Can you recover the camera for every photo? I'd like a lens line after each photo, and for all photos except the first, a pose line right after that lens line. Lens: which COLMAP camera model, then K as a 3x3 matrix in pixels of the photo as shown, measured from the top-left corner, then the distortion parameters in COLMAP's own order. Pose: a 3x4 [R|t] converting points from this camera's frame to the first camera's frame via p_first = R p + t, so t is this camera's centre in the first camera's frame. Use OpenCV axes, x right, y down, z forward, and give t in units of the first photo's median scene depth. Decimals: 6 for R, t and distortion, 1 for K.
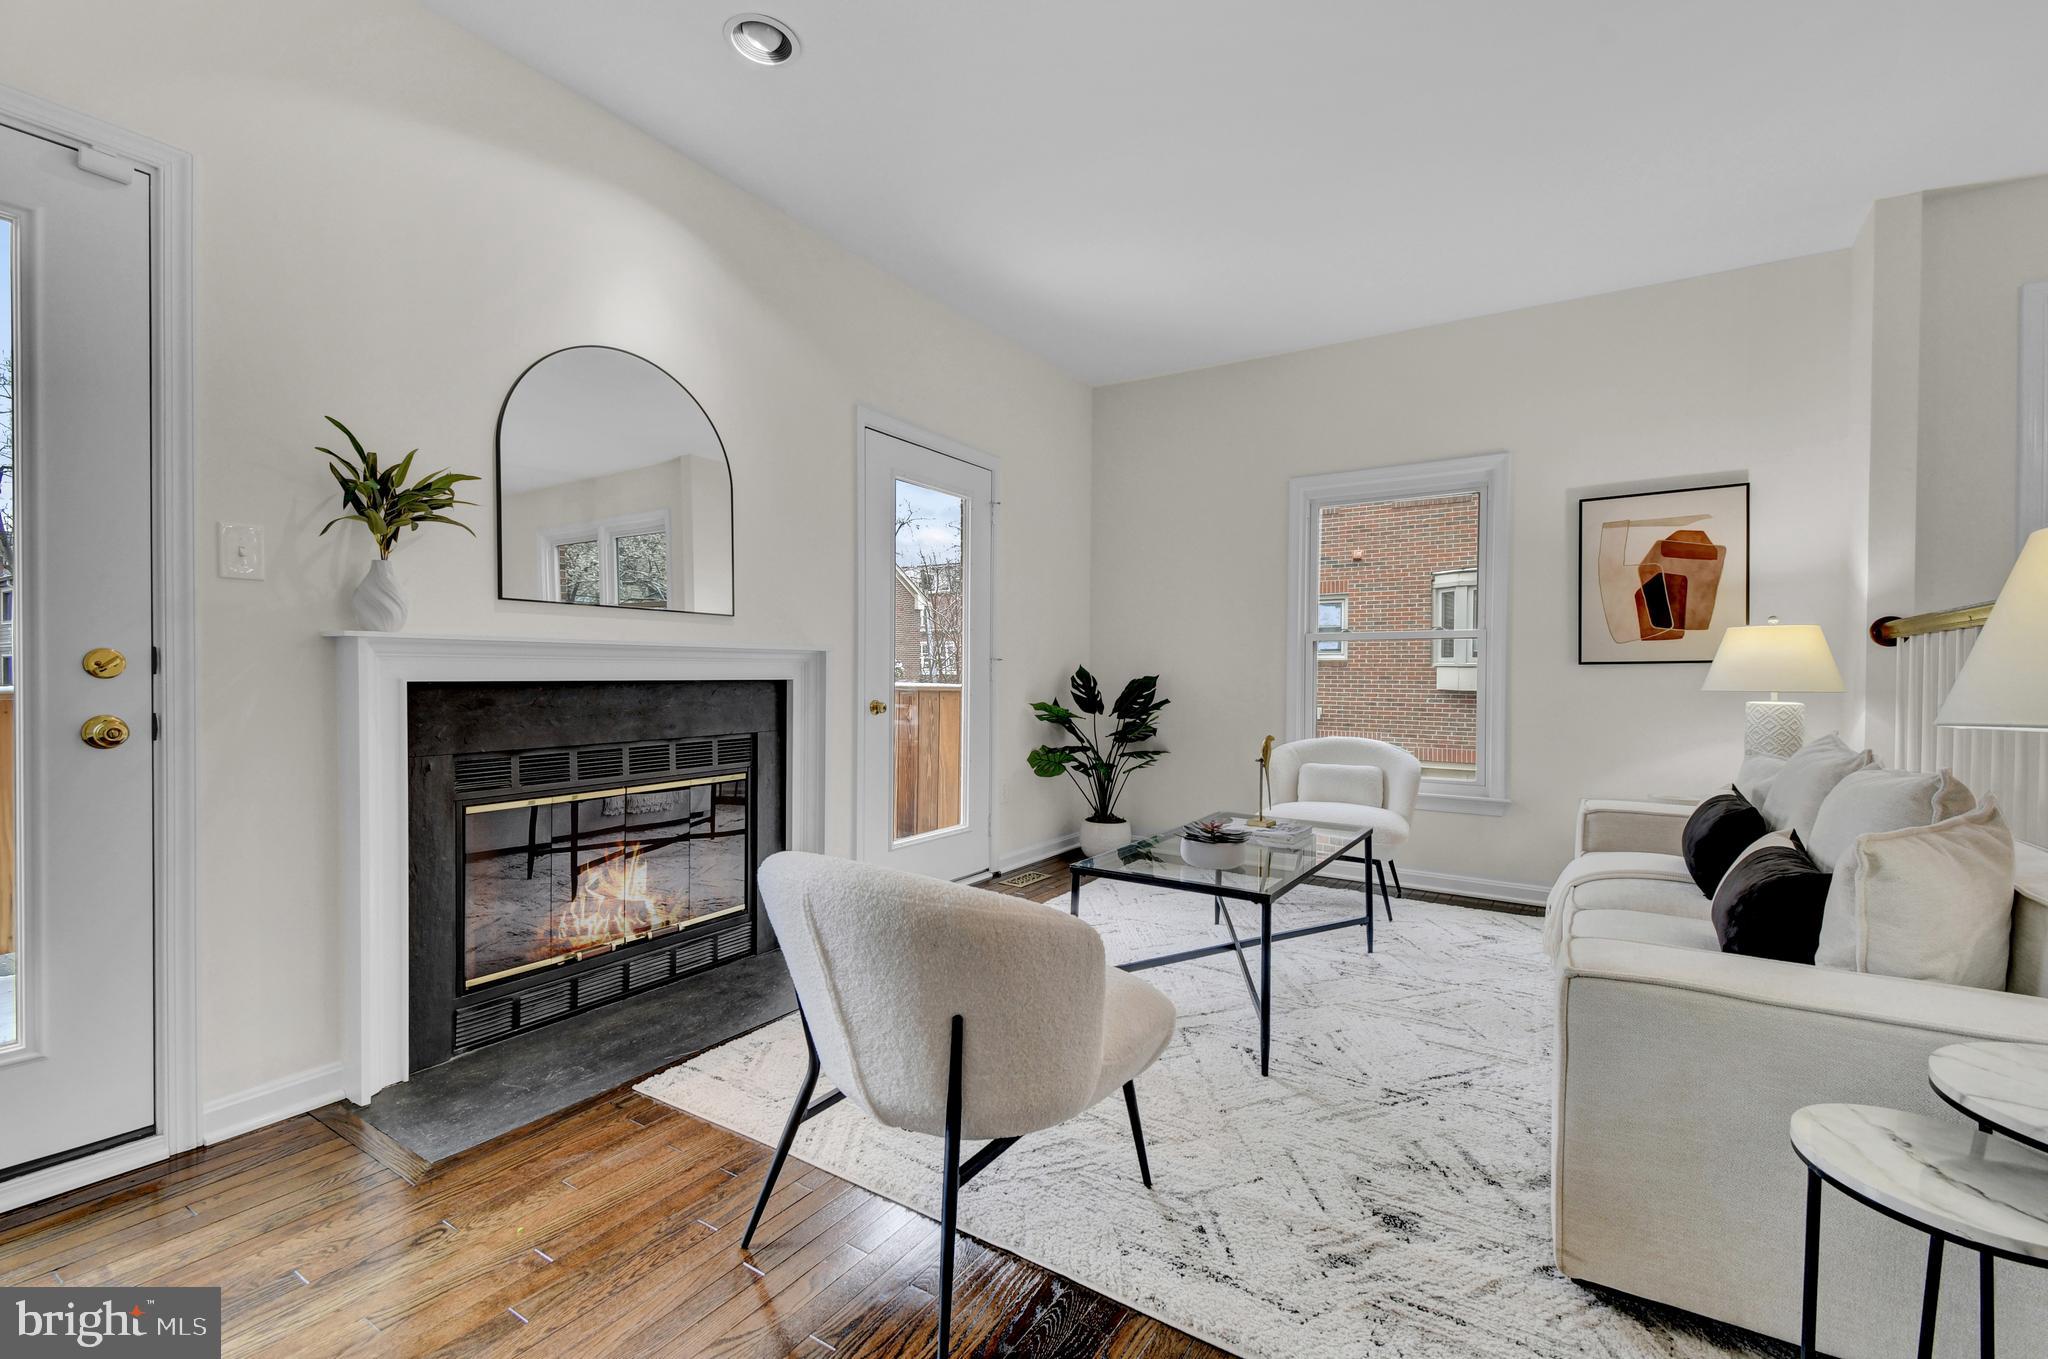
lens RADIAL K [[885.6, 0, 1029.2], [0, 885.6, 680.1], [0, 0, 1]] dist [0.057884, -0.031451]
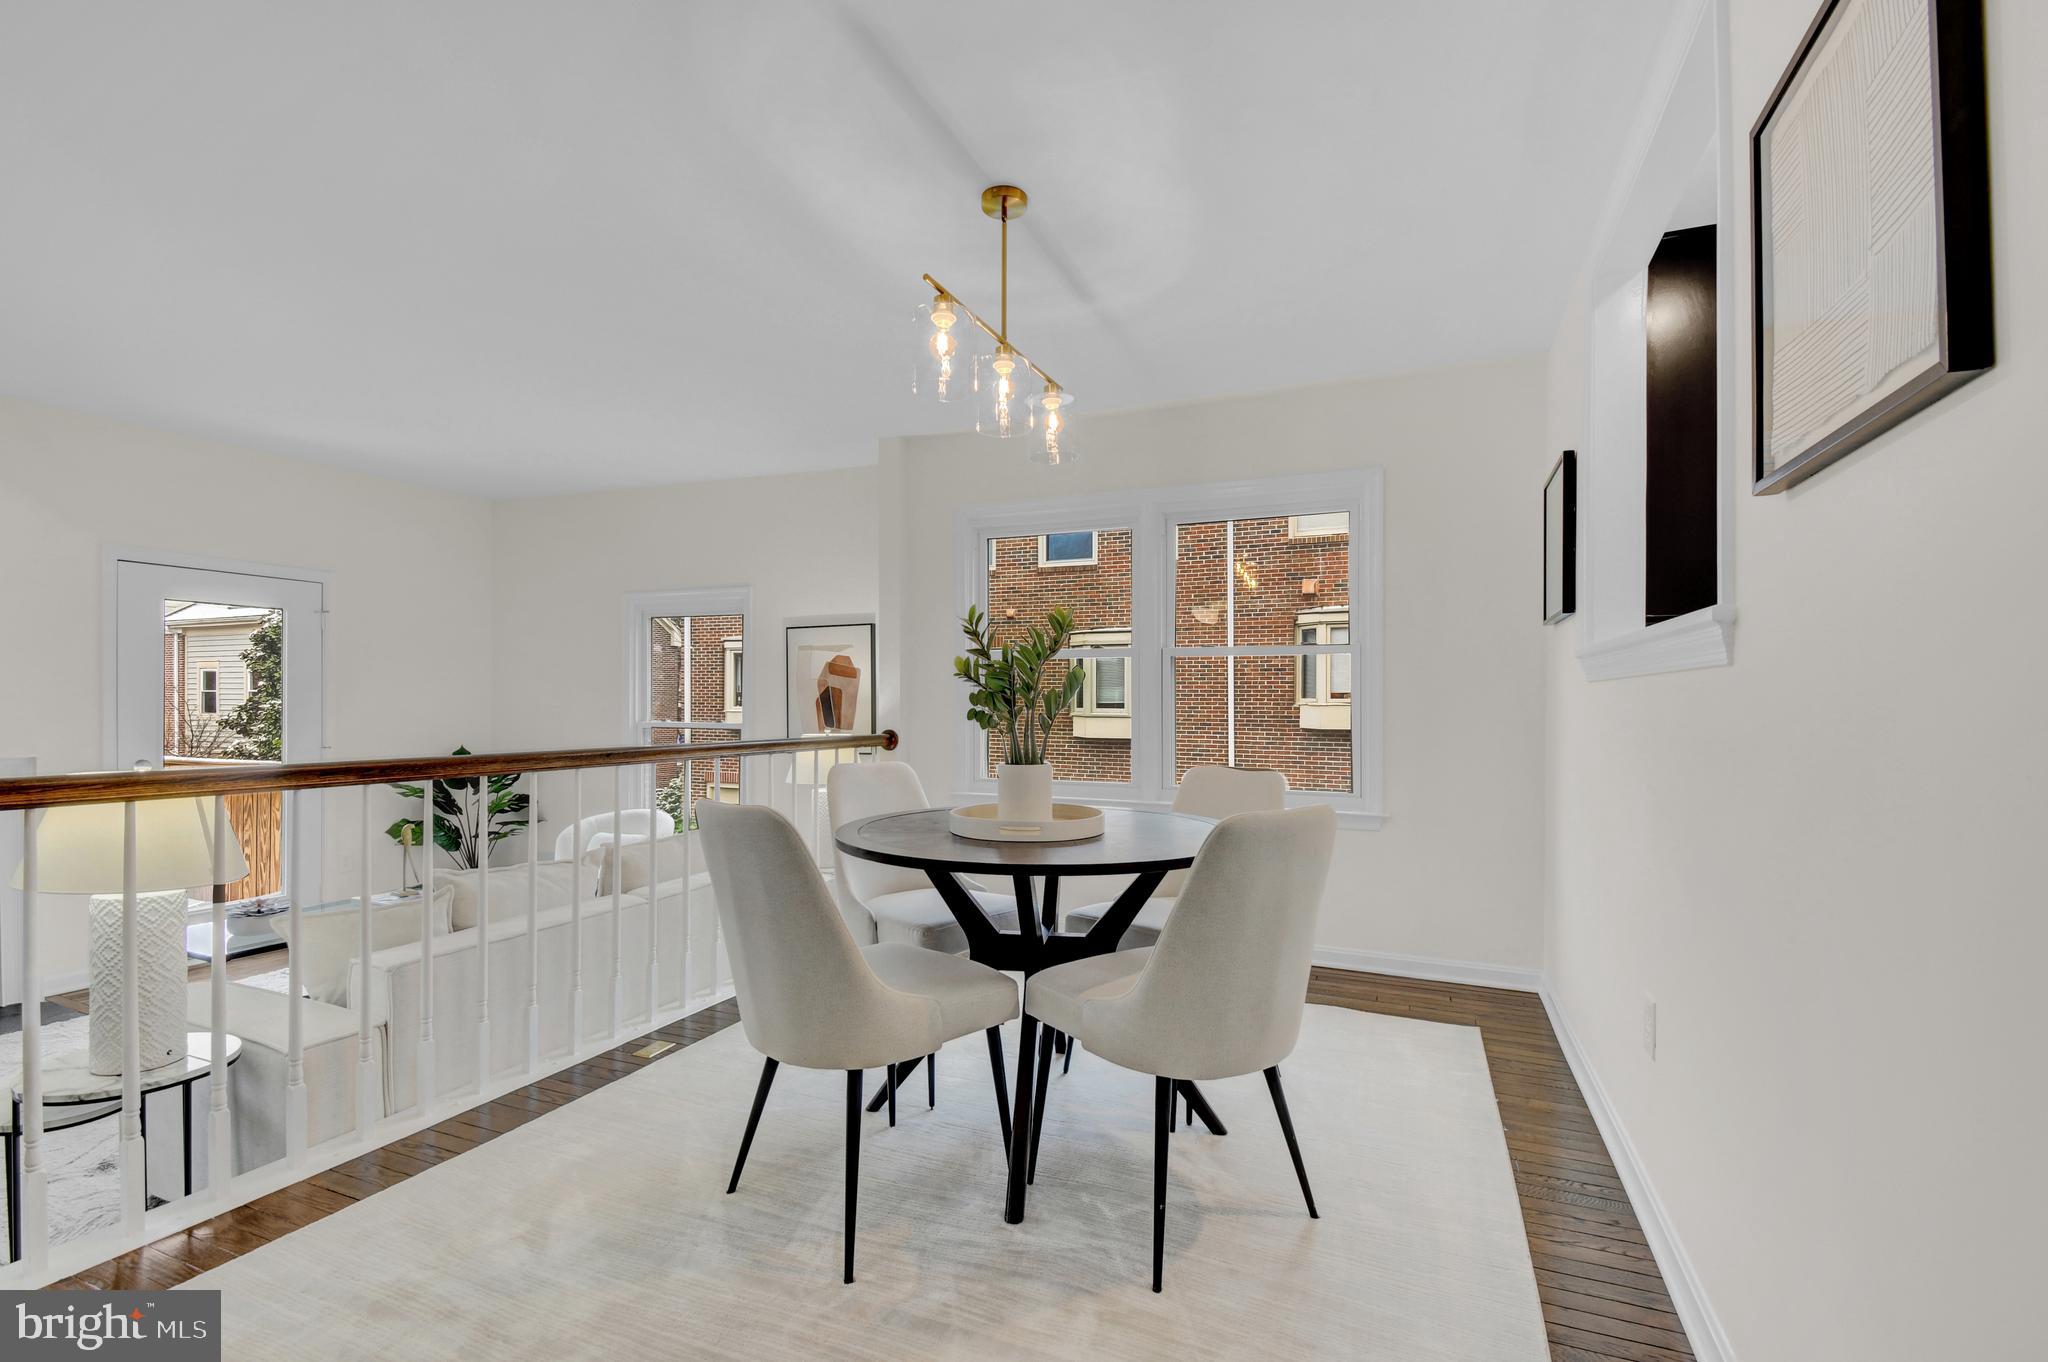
lens RADIAL K [[911.5, 0, 1049.9], [0, 911.5, 694.0], [0, 0, 1]] dist [0.052540, -0.032745]
pose [[0.986580, 0.003378, 0.163246, 0.823203], [-0.000740, 0.999868, -0.016221, -0.087493], [-0.163279, 0.015883, 0.986452, -0.401513]]
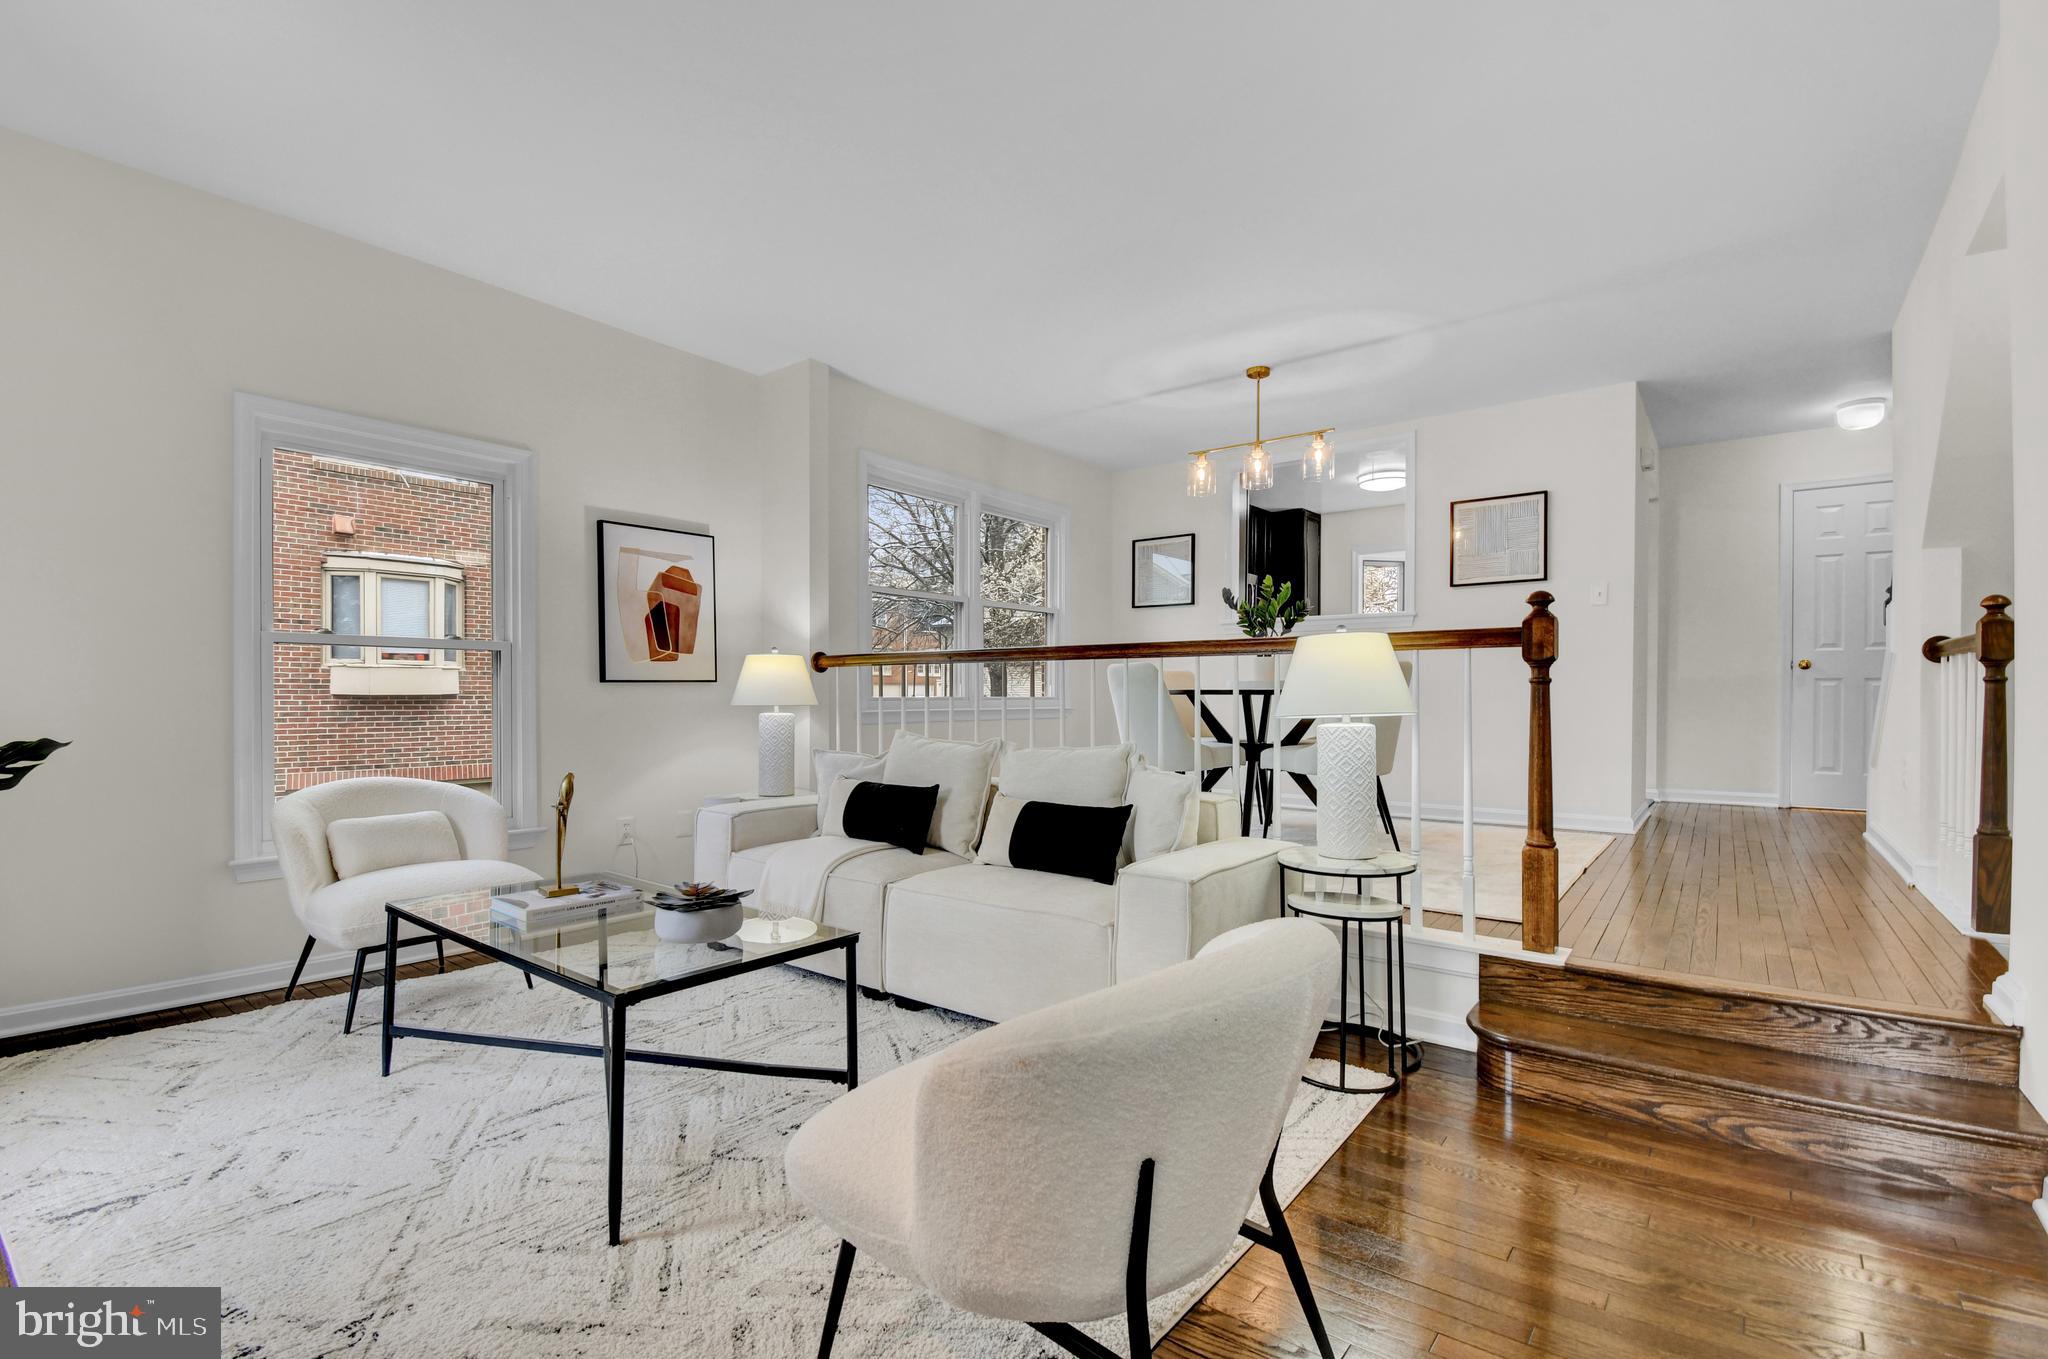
lens RADIAL K [[917.8, 0, 1024.2], [0, 917.8, 696.8], [0, 0, 1]] dist [0.026987, -0.023425]
pose [[0.097076, -0.006649, 0.995255, -0.405437], [0.007144, 0.999957, 0.005984, -0.003952], [-0.995251, 0.006530, 0.097119, 0.456073]]
